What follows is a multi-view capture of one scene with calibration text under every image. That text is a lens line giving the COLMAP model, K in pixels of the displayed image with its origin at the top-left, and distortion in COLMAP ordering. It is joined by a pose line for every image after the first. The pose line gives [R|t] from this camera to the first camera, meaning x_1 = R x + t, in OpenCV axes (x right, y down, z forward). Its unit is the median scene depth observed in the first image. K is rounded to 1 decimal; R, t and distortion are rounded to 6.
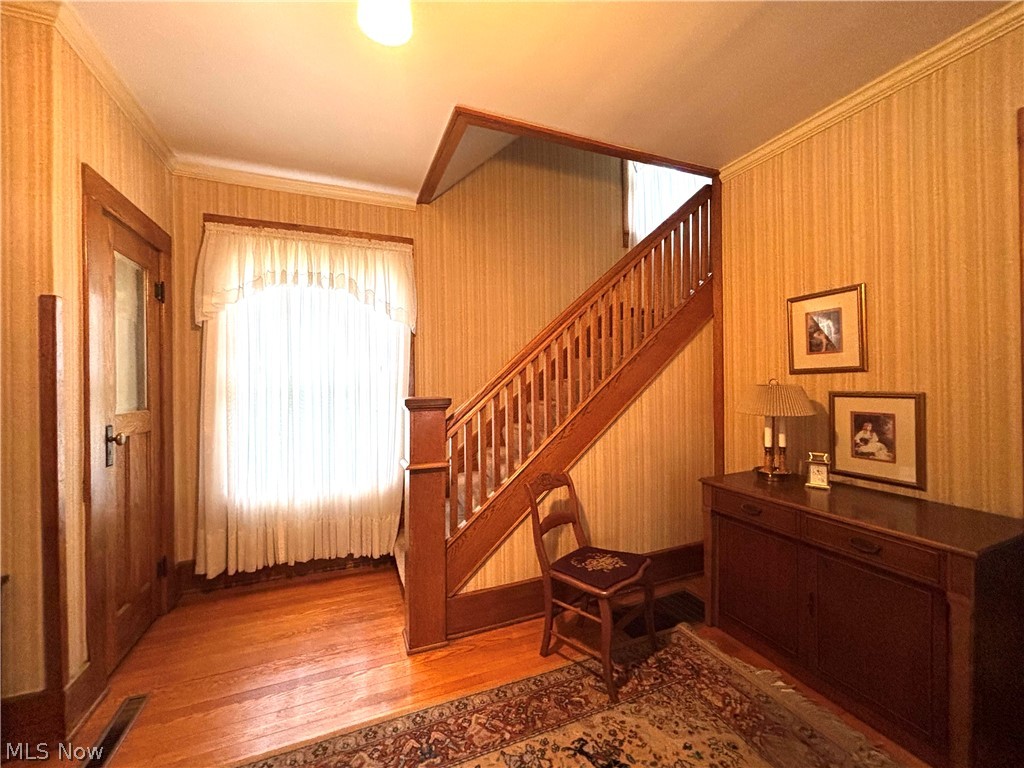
lens RADIAL K [[410.5, 0, 509.2], [0, 410.5, 387.2], [0, 0, 1]] dist [0.001237, 0.000091]
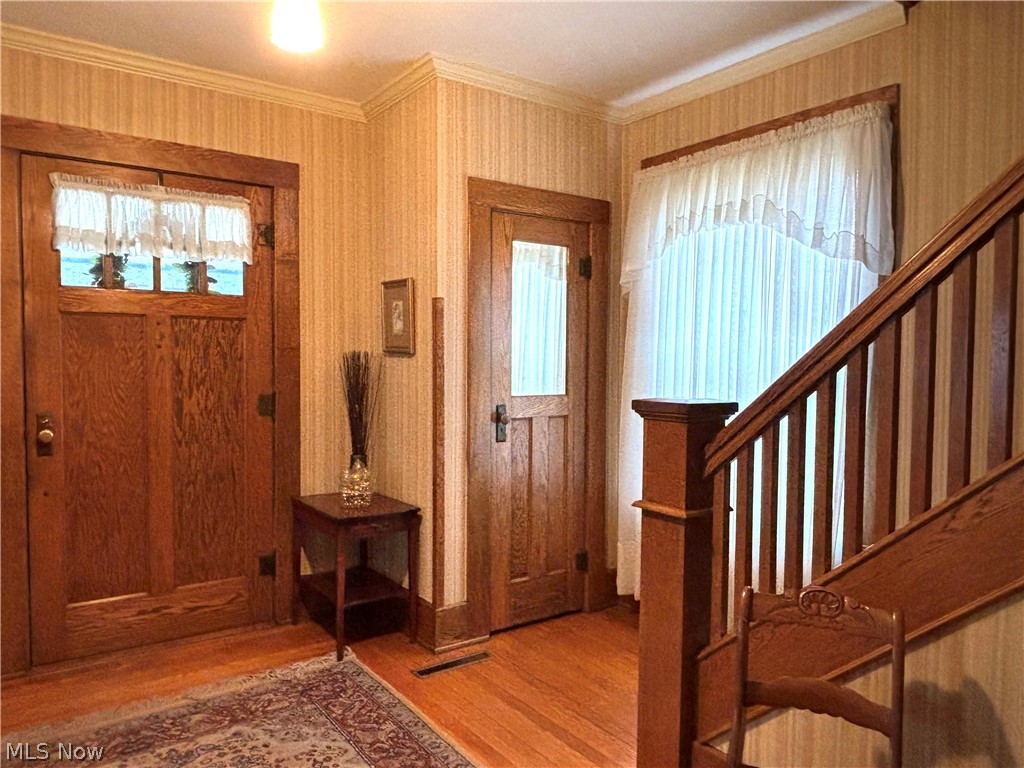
lens RADIAL K [[726.0, 0, 509.7], [0, 726.0, 382.4], [0, 0, 1]] dist [0.005874, 0.000005]
pose [[0.226117, 0.047100, -0.972961, 0.799665], [-0.014403, 0.998883, 0.045008, -0.048080], [0.973994, 0.003837, 0.226542, 0.511137]]
